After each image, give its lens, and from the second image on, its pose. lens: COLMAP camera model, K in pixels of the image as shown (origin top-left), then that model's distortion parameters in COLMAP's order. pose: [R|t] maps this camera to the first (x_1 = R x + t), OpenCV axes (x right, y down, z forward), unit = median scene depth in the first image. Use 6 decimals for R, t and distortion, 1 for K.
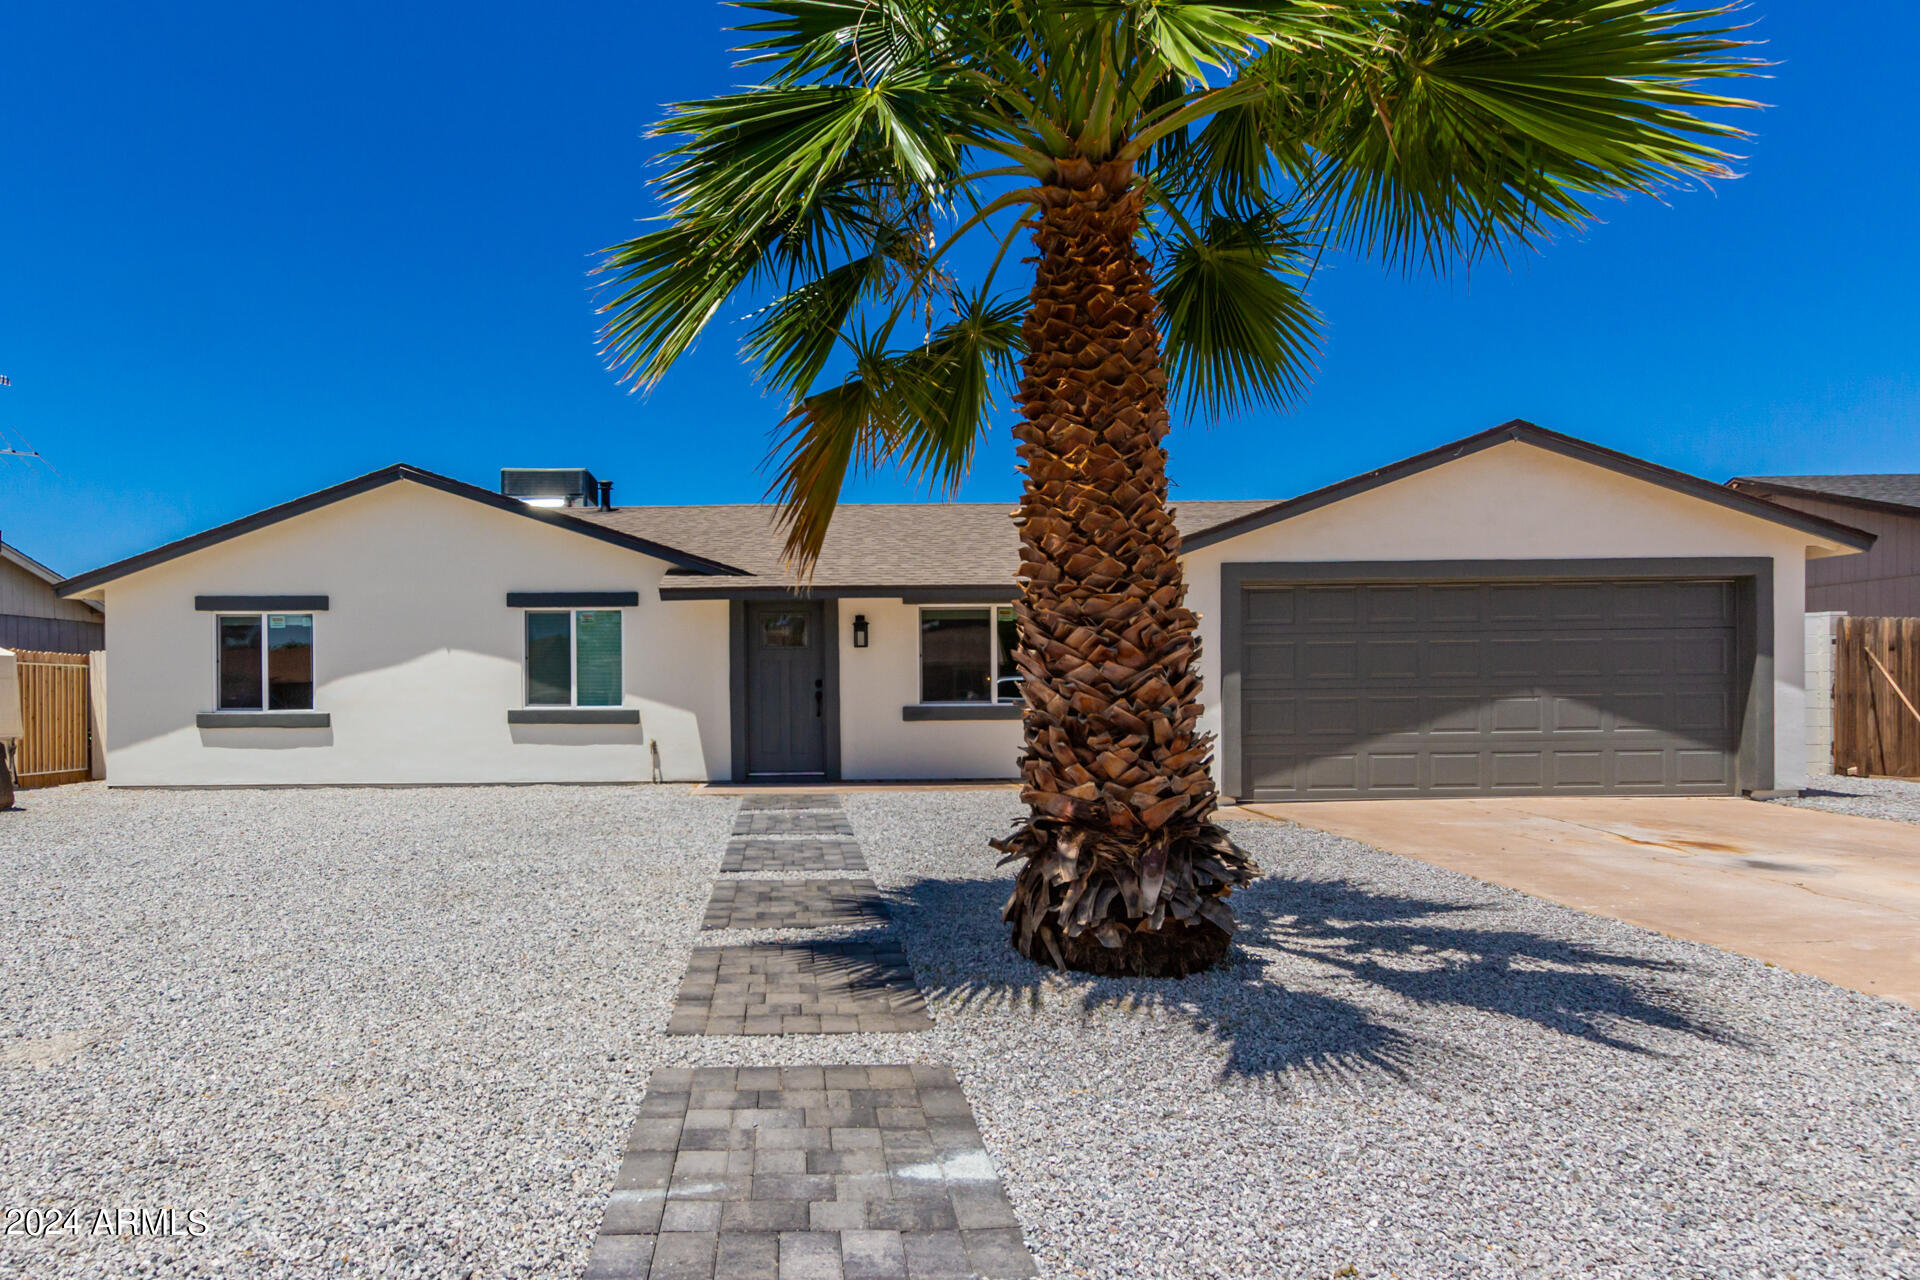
lens RADIAL K [[871.1, 0, 957.5], [0, 871.1, 676.4], [0, 0, 1]] dist [-0.000465, 0.000096]
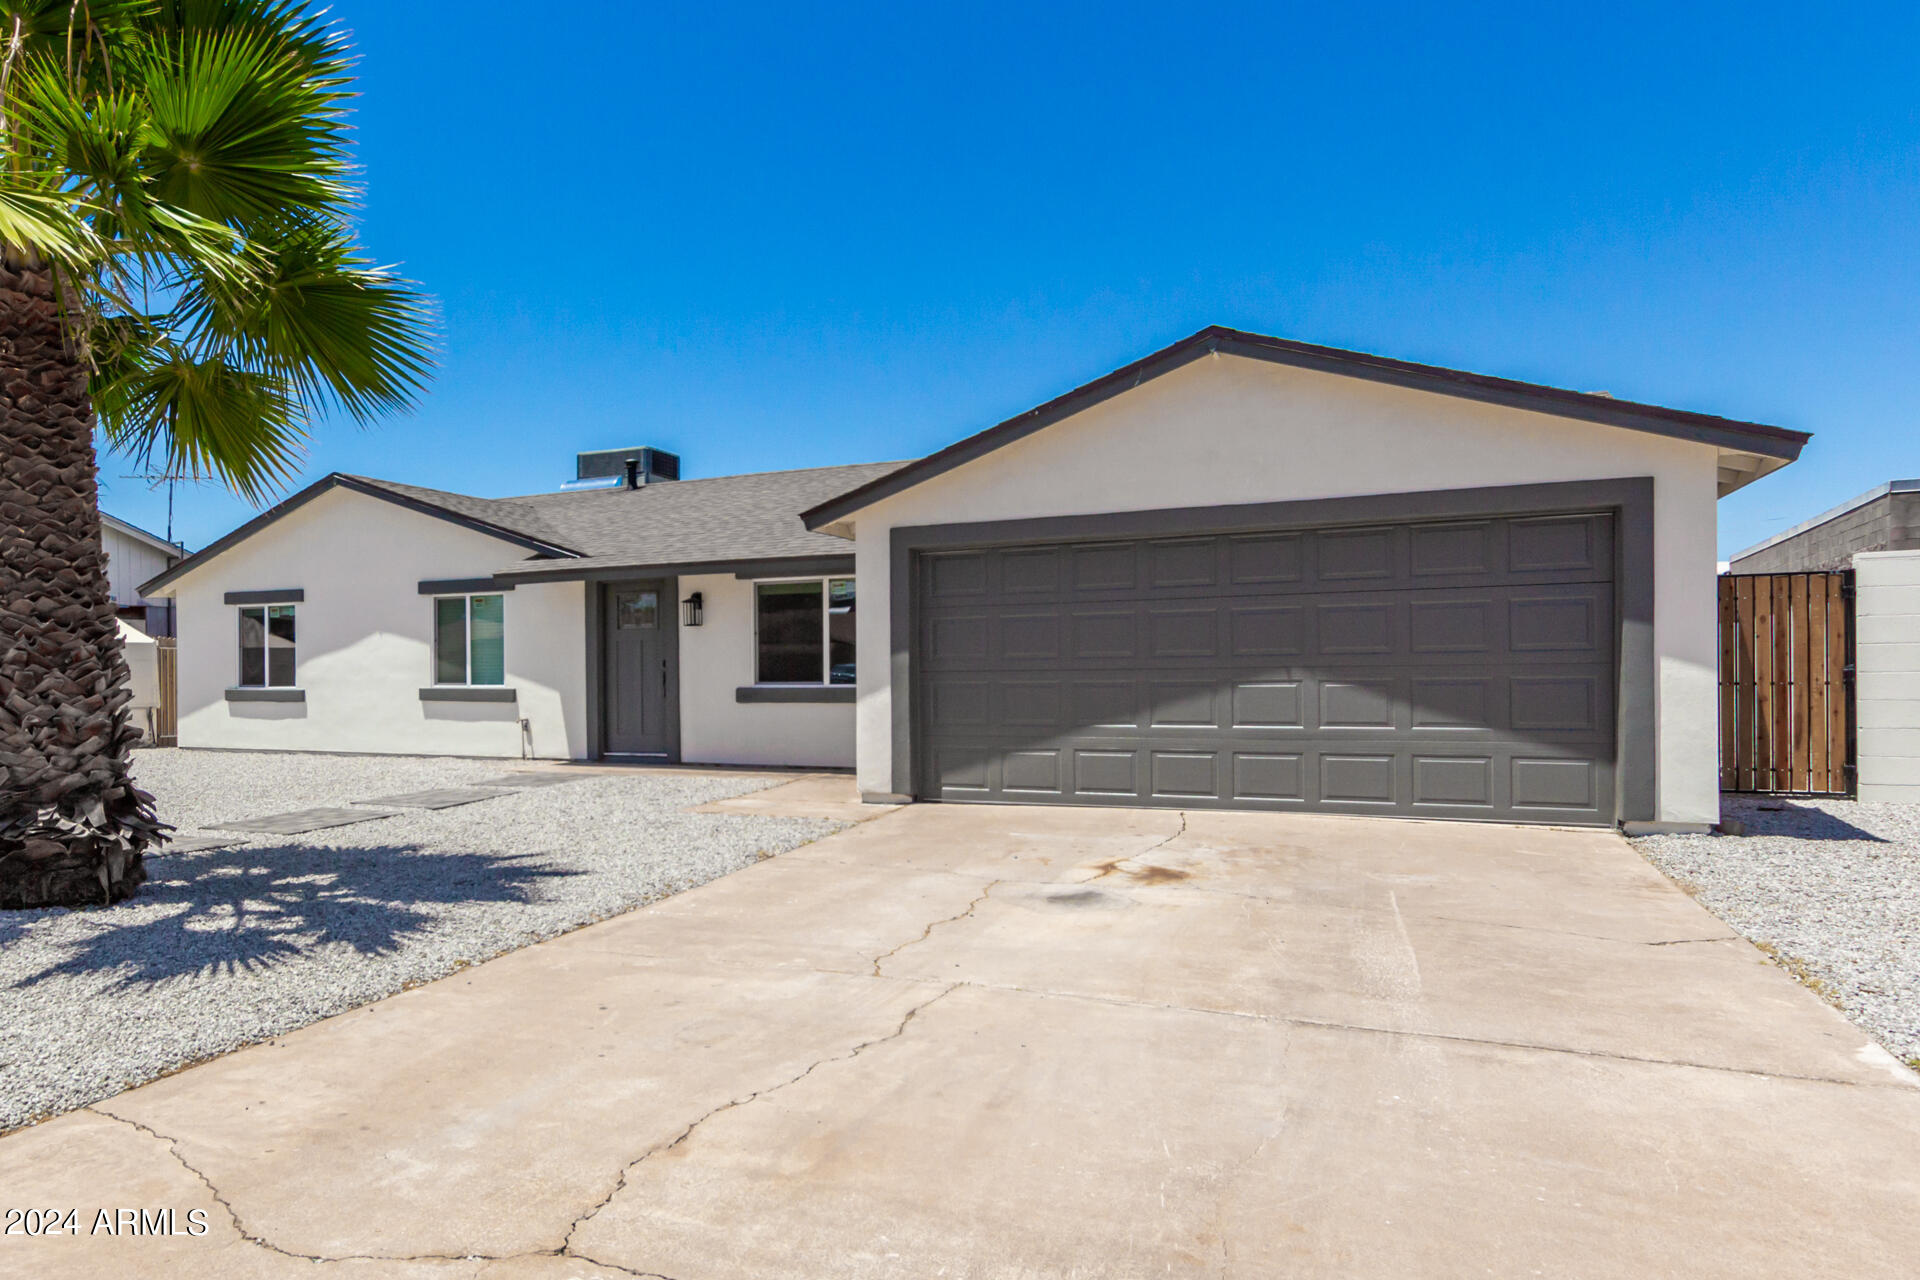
lens RADIAL K [[1065.4, 0, 960.0], [0, 1065.4, 640.0], [0, 0, 1]] dist [-0.000311, -0.000128]
pose [[0.922132, -0.010390, -0.386737, 0.636877], [0.008083, 0.999939, -0.007590, -0.006540], [0.386792, 0.003873, 0.922159, 0.025228]]
